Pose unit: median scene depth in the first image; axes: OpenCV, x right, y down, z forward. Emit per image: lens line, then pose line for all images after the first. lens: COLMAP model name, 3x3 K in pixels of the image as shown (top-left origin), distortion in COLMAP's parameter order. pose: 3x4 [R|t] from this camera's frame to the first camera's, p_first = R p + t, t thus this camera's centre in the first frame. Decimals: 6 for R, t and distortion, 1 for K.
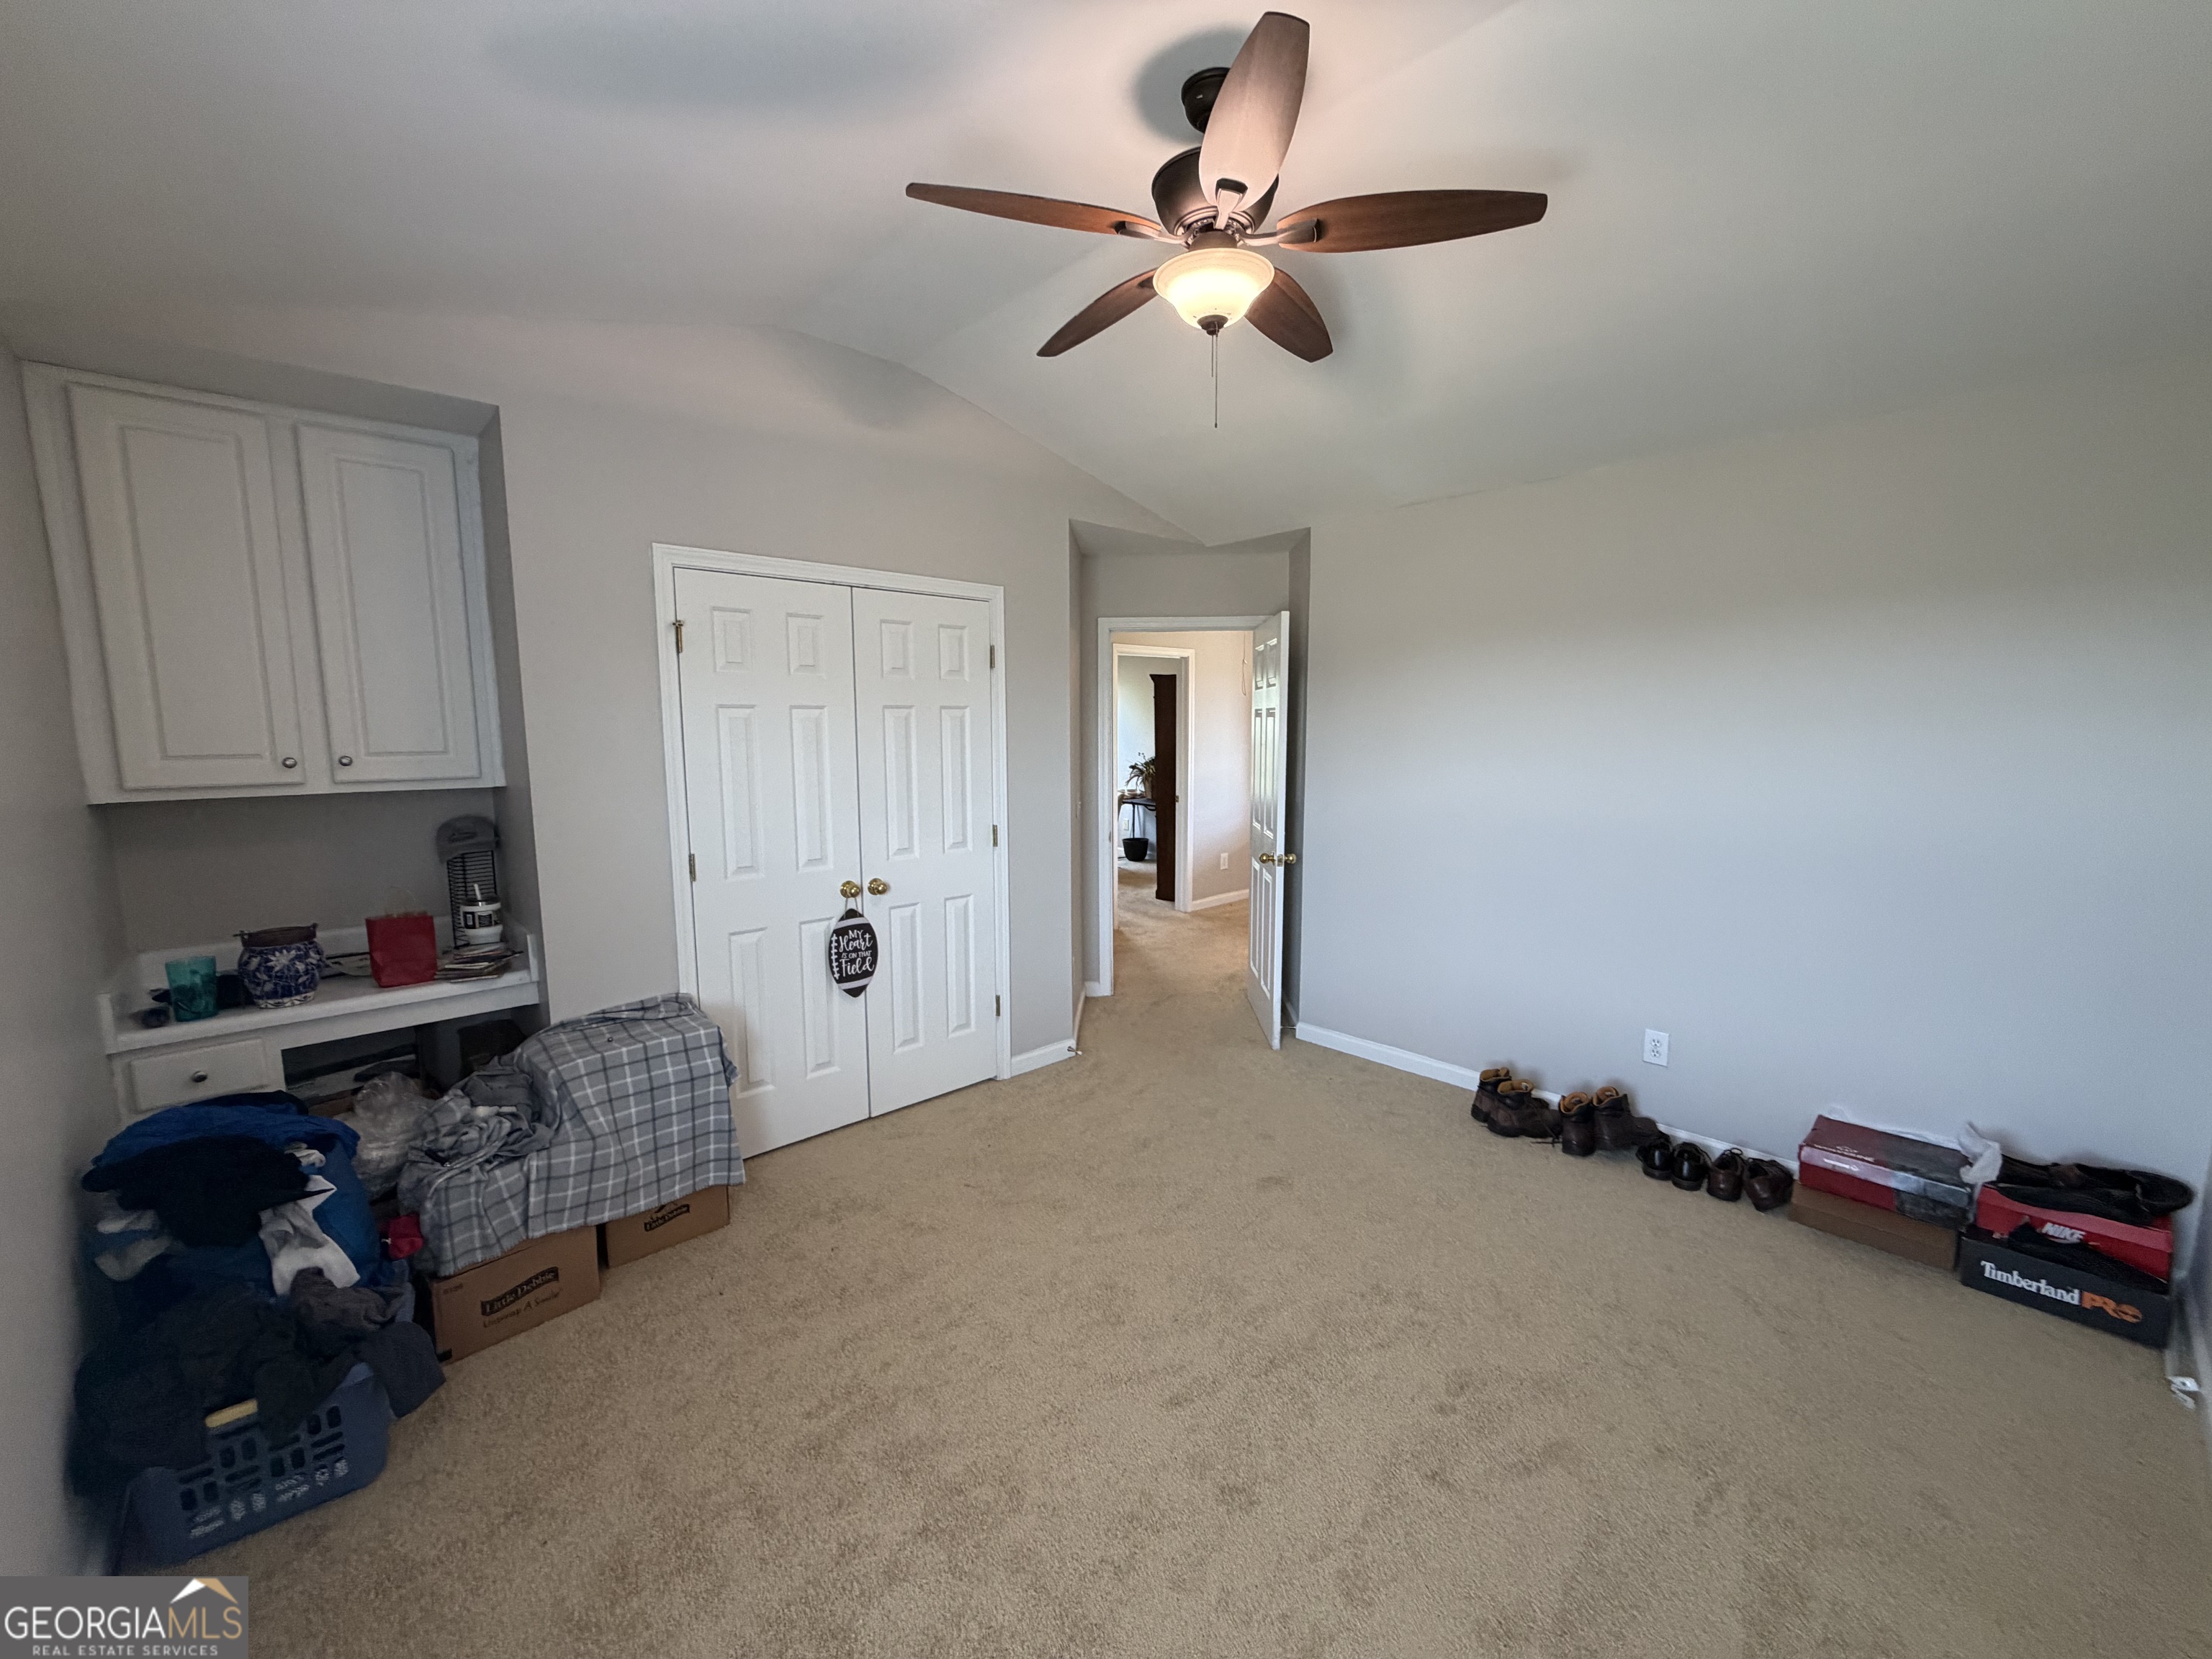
lens RADIAL K [[886.0, 0, 1104.6], [0, 886.0, 831.1], [0, 0, 1]] dist [0.000555, 0.000061]
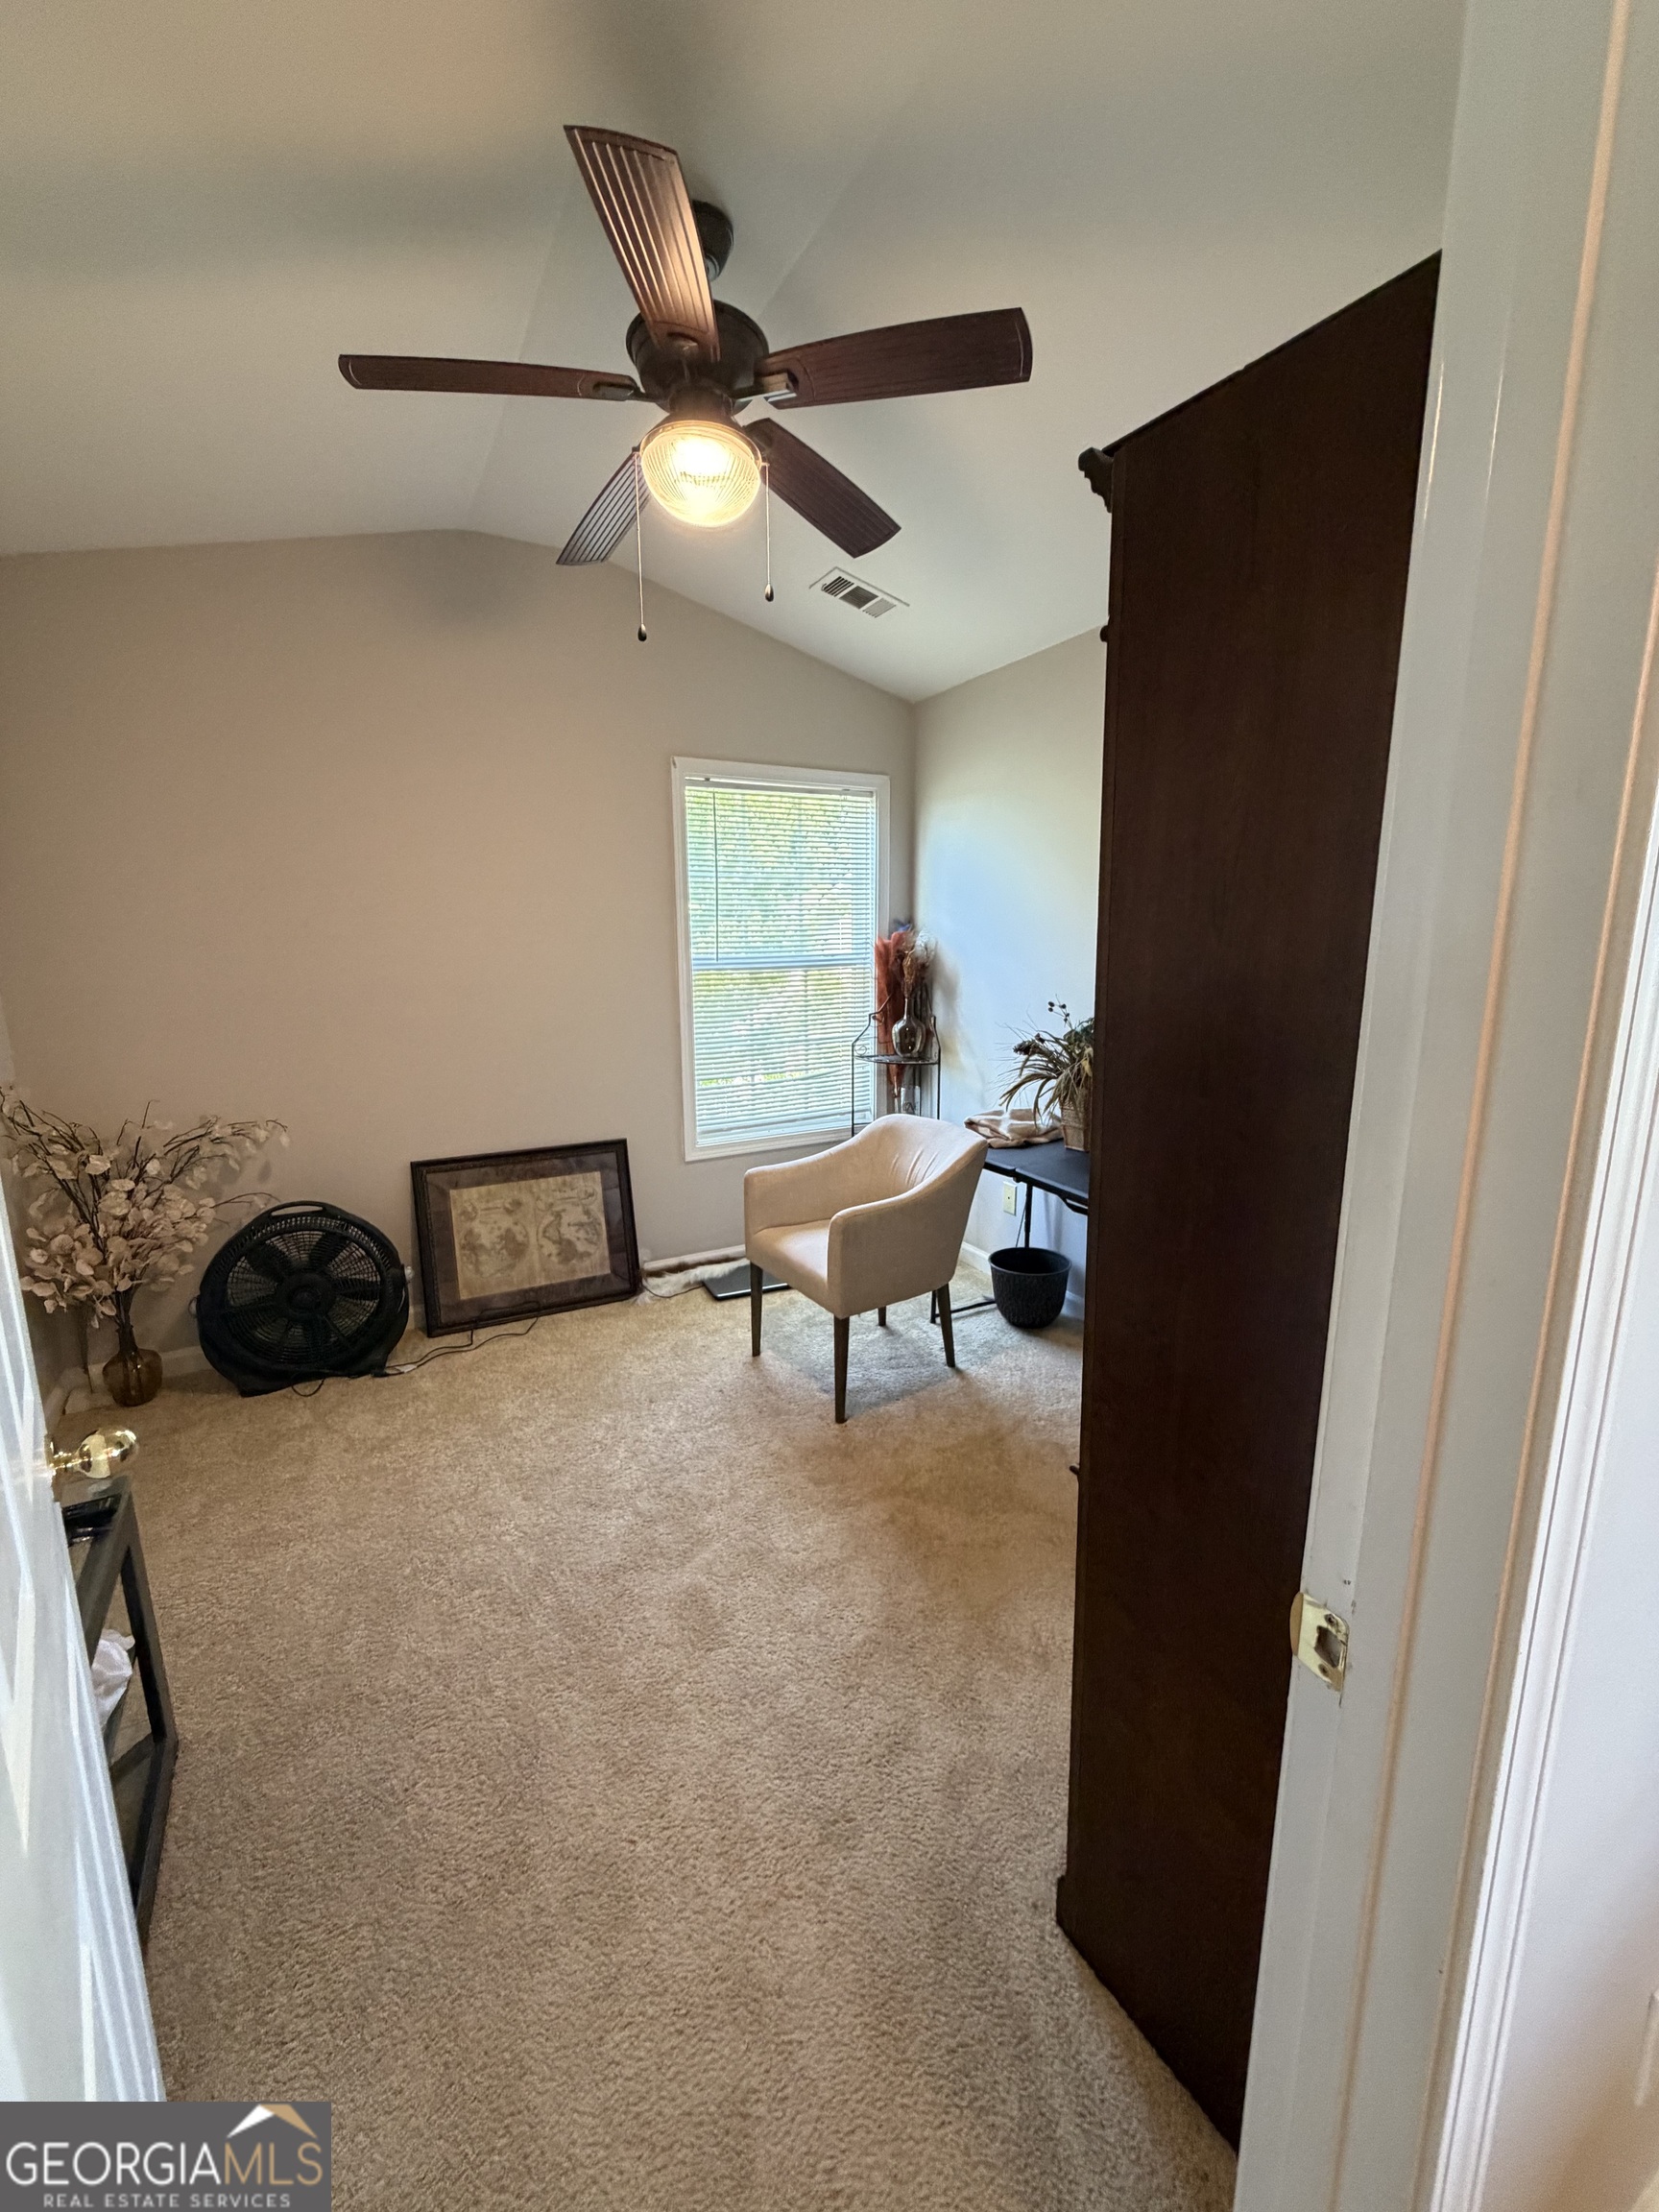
lens RADIAL K [[886.0, 0, 833.3], [0, 886.0, 1104.3], [0, 0, 1]] dist [0.000555, 0.000061]
pose [[0.970965, 0.045383, -0.234879, 0.039643], [-0.029313, 0.997012, 0.071464, -0.072695], [0.237420, -0.062504, 0.969394, 0.679922]]
